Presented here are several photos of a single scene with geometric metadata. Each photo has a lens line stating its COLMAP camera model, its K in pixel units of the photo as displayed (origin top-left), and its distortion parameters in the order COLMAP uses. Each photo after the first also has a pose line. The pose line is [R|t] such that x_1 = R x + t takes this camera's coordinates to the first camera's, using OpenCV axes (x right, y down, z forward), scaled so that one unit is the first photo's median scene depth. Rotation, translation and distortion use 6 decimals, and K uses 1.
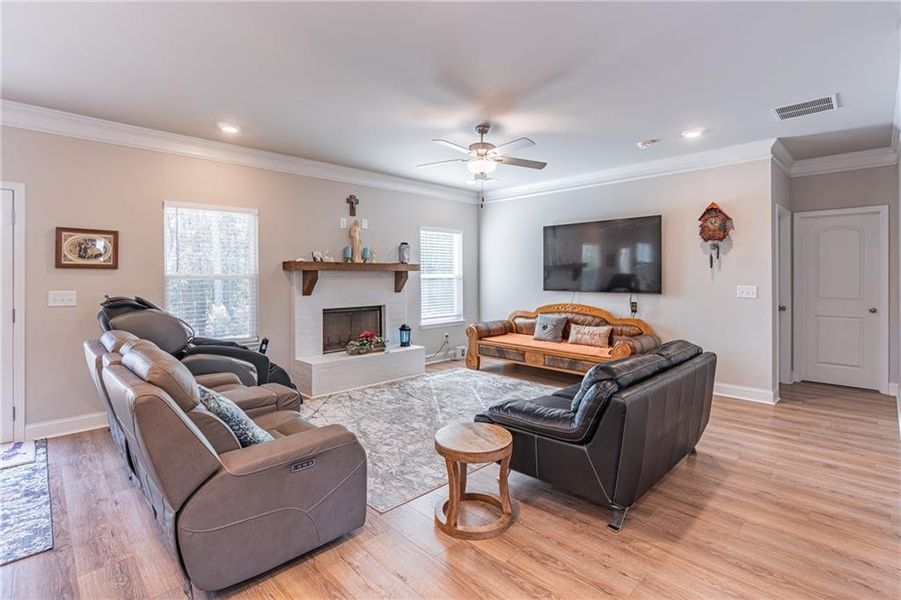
lens RADIAL K [[433.8, 0, 453.7], [0, 433.8, 273.6], [0, 0, 1]] dist [-0.008377, 0.001679]
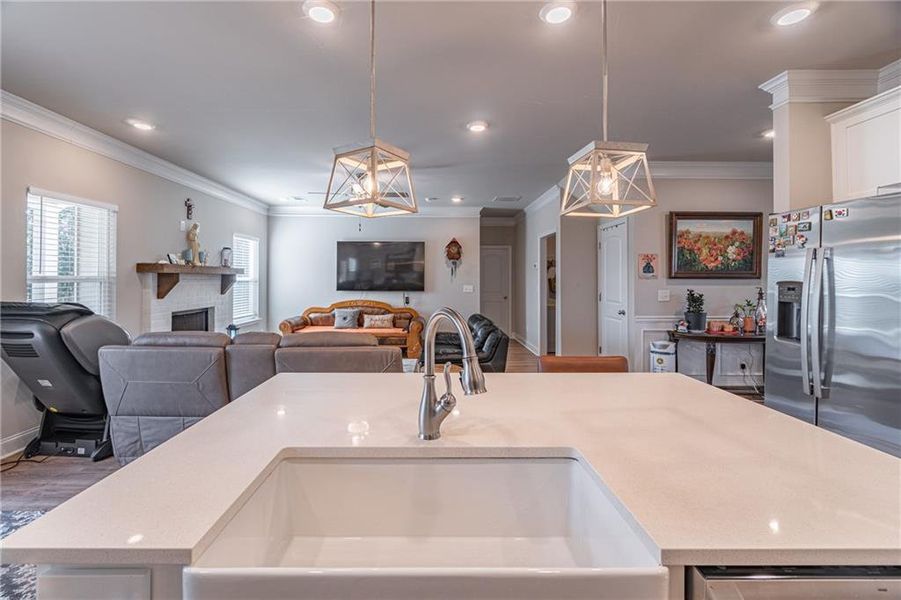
lens RADIAL K [[402.5, 0, 444.6], [0, 402.5, 269.6], [0, 0, 1]] dist [-0.000602, -0.001110]
pose [[0.688603, 0.021734, 0.724812, -0.528939], [-0.009023, 0.999730, -0.021406, -0.001568], [-0.725082, 0.008201, 0.688614, -0.073670]]
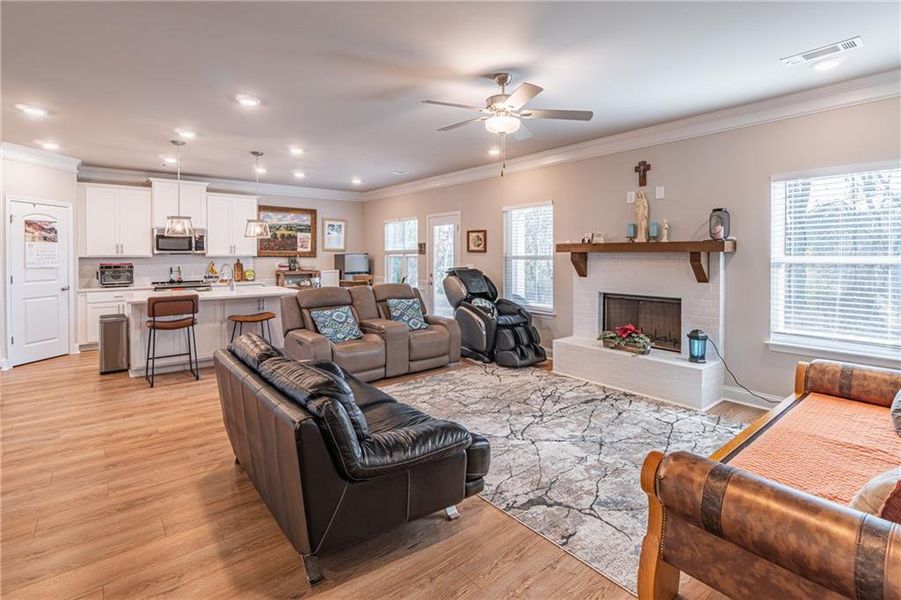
lens RADIAL K [[433.8, 0, 450.2], [0, 433.8, 261.5], [0, 0, 1]] dist [-0.008377, 0.001679]
pose [[-0.097570, 0.023306, -0.994956, 0.673354], [0.010653, 0.999693, 0.022372, -0.011145], [0.995172, -0.008416, -0.097789, 0.753654]]
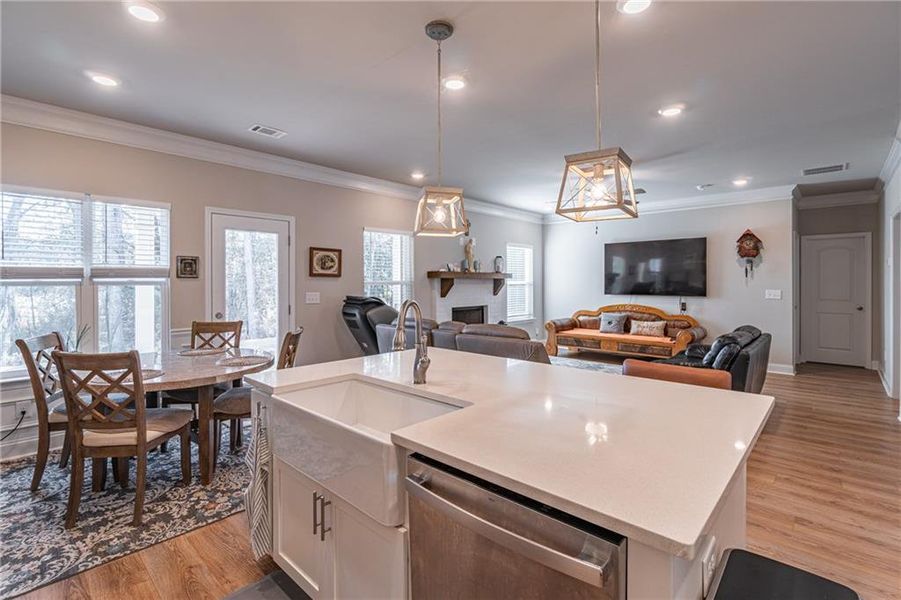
lens RADIAL K [[429.0, 0, 451.0], [0, 429.0, 280.0], [0, 0, 1]] dist [0.008274, -0.003178]
pose [[0.998655, 0.002112, 0.051801, -0.365754], [-0.002080, 0.999998, -0.000671, -0.001340], [-0.051803, 0.000563, 0.998657, -0.277531]]
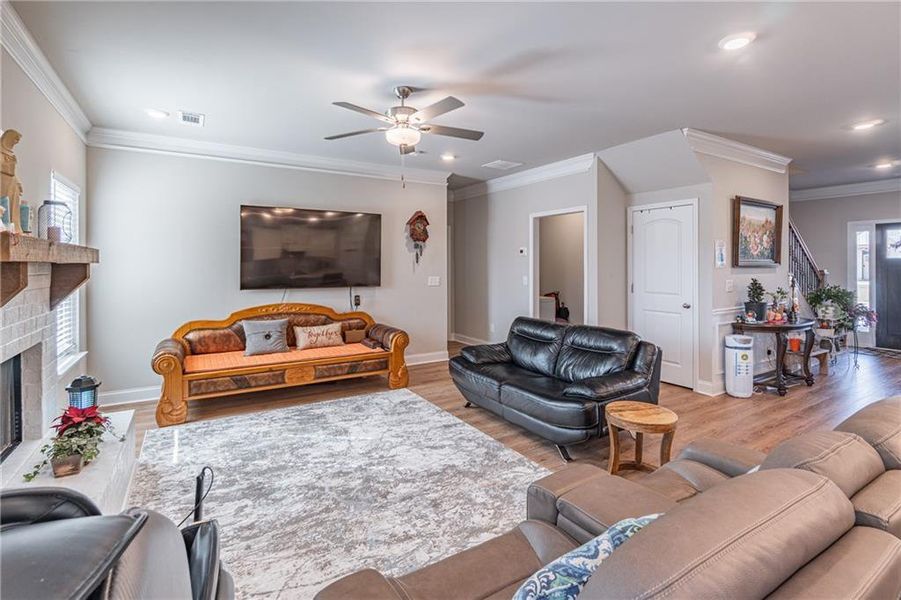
lens RADIAL K [[433.8, 0, 458.4], [0, 433.8, 264.0], [0, 0, 1]] dist [-0.008377, 0.001679]
pose [[0.213539, 0.004583, 0.976924, -0.537066], [-0.005199, 0.999980, -0.003555, -0.006174], [-0.976921, -0.004320, 0.213559, 0.556466]]
